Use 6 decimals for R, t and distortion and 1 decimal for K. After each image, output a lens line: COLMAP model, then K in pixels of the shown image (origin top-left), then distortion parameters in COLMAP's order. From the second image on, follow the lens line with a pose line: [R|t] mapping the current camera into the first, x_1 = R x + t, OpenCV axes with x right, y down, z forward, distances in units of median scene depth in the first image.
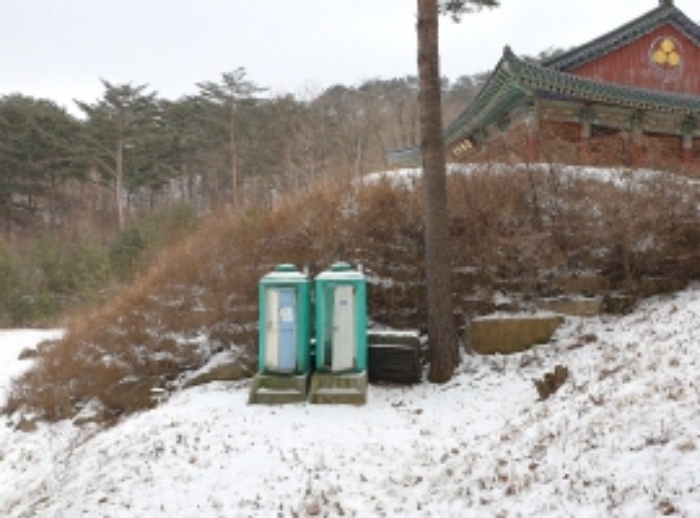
lens RADIAL K [[660.7, 0, 350.0], [0, 660.7, 231.6], [0, 0, 1]] dist [0.007252, 0.007109]
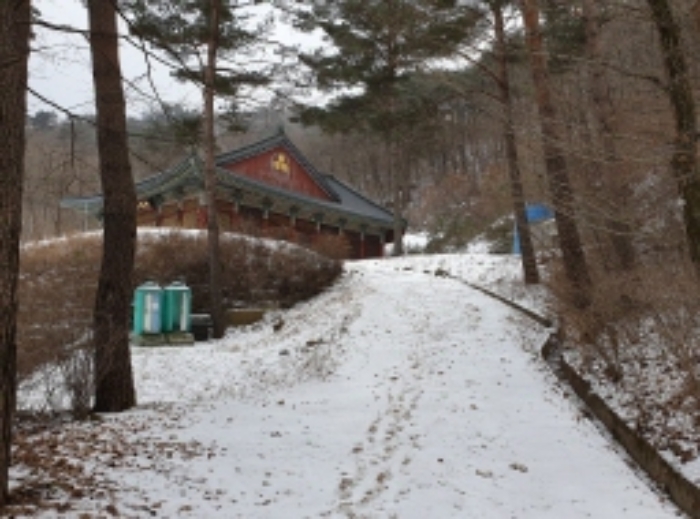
lens RADIAL K [[660.7, 0, 350.0], [0, 660.7, 232.1], [0, 0, 1]] dist [0.007252, 0.007109]
pose [[0.810848, 0.076293, 0.580263, -0.733805], [-0.041834, 0.996486, -0.072560, 0.016042], [-0.583760, 0.034561, 0.811190, -0.950519]]
